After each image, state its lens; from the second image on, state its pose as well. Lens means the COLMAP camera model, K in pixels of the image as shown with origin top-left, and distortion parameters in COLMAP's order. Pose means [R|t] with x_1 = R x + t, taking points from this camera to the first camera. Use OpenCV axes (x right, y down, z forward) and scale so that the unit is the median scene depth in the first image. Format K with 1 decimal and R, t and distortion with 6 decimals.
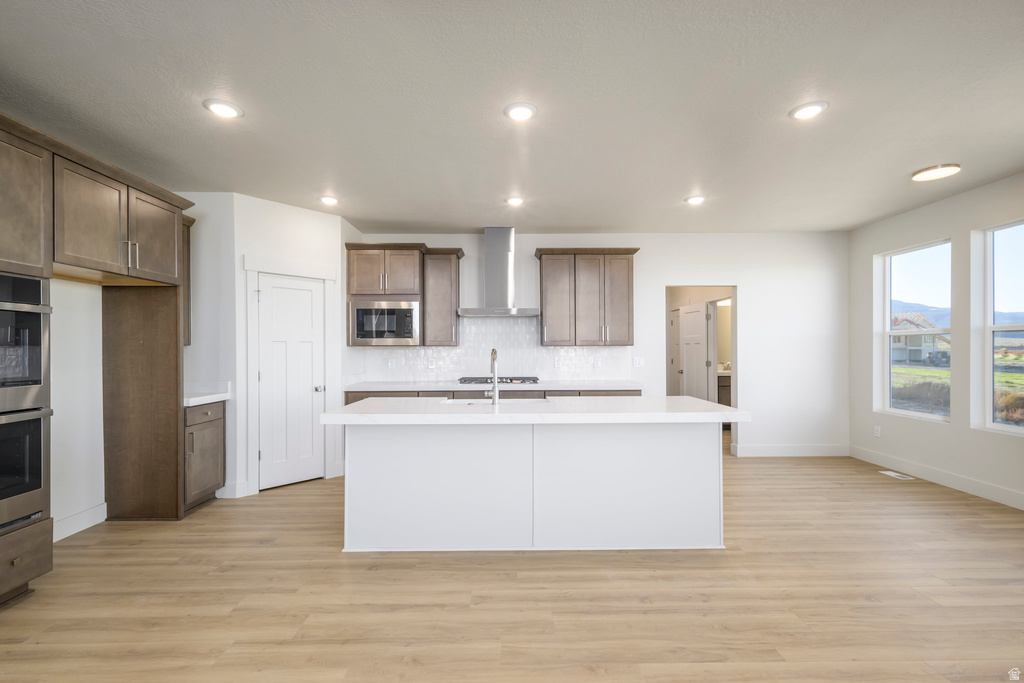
lens RADIAL K [[444.4, 0, 515.0], [0, 444.4, 356.2], [0, 0, 1]] dist [0.004893, -0.001915]
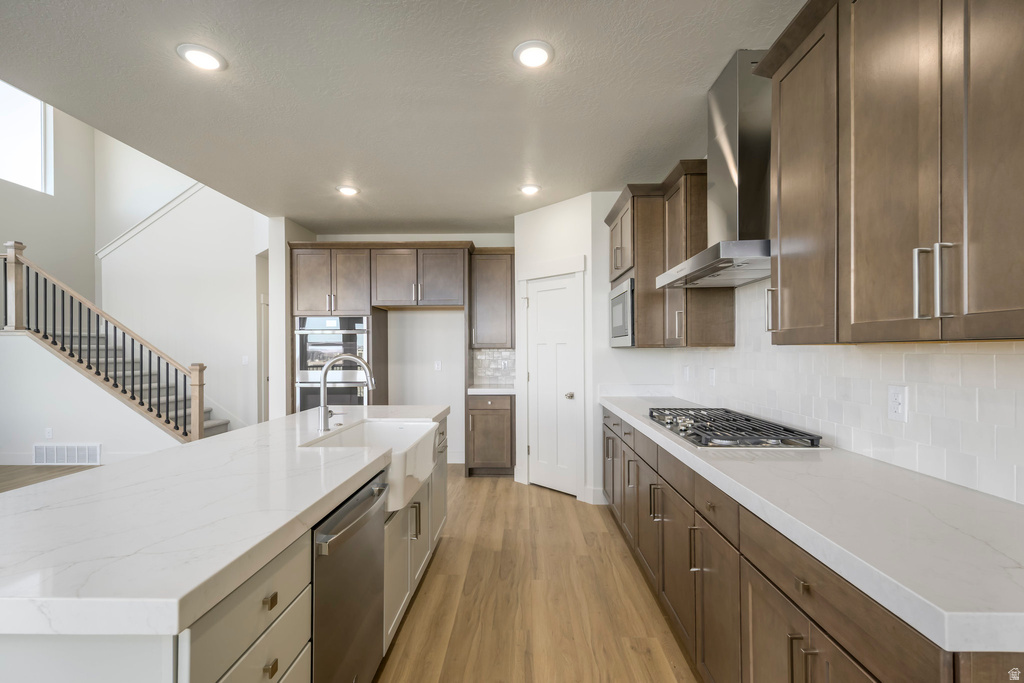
lens RADIAL K [[444.4, 0, 512.3], [0, 444.4, 346.2], [0, 0, 1]] dist [0.004893, -0.001915]
pose [[-0.041678, -0.007554, -0.999103, 0.438928], [-0.012989, 0.999891, -0.007018, -0.017598], [0.999047, 0.012685, -0.041771, 0.866191]]
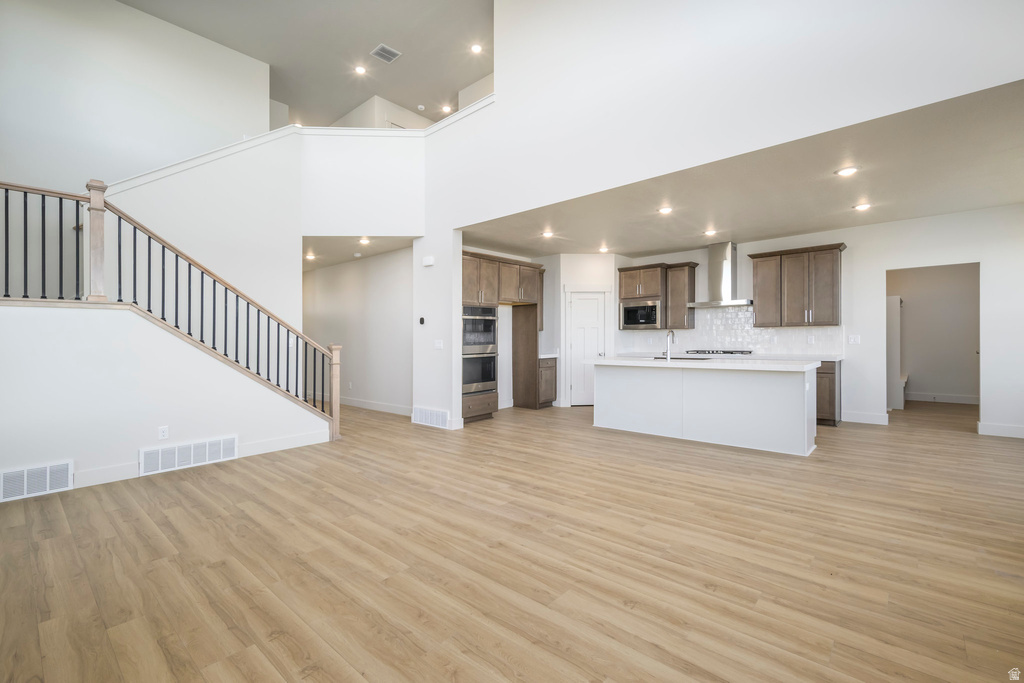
lens RADIAL K [[444.4, 0, 508.8], [0, 444.4, 341.2], [0, 0, 1]] dist [0.004893, -0.001915]
pose [[0.725514, -0.002520, -0.688202, 0.482655], [-0.001353, 0.999986, -0.005088, 0.028714], [0.688206, 0.004622, 0.725501, -0.507670]]
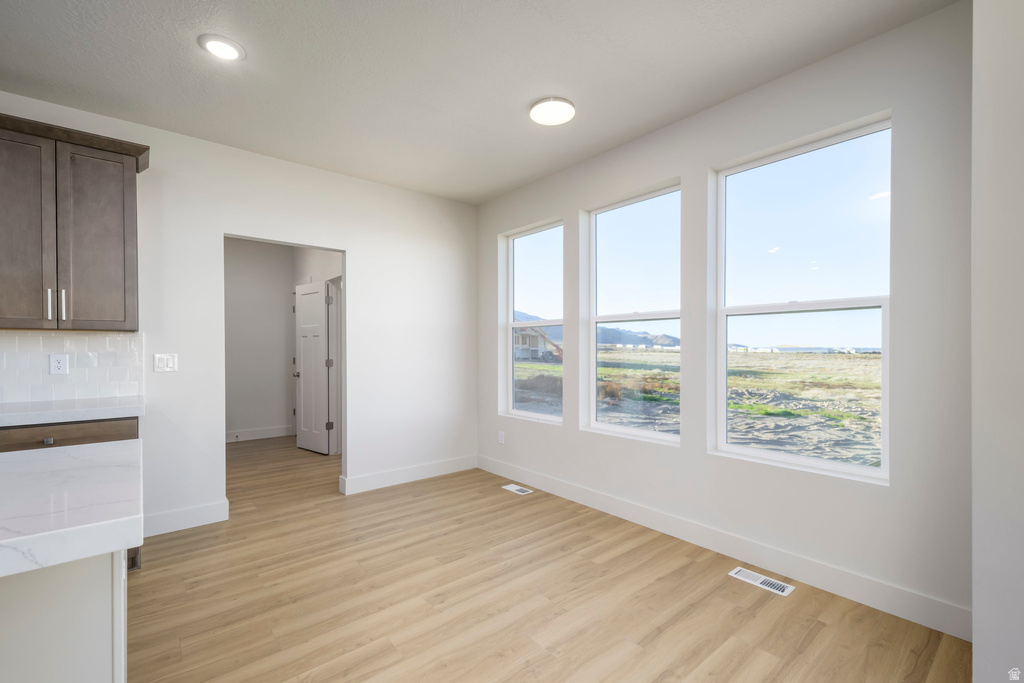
lens RADIAL K [[444.4, 0, 518.8], [0, 444.4, 359.1], [0, 0, 1]] dist [0.004893, -0.001915]
pose [[0.767427, -0.008108, 0.641085, 0.297193], [0.002975, 0.999954, 0.009086, 0.006524], [-0.641129, -0.005065, 0.767416, 0.327423]]
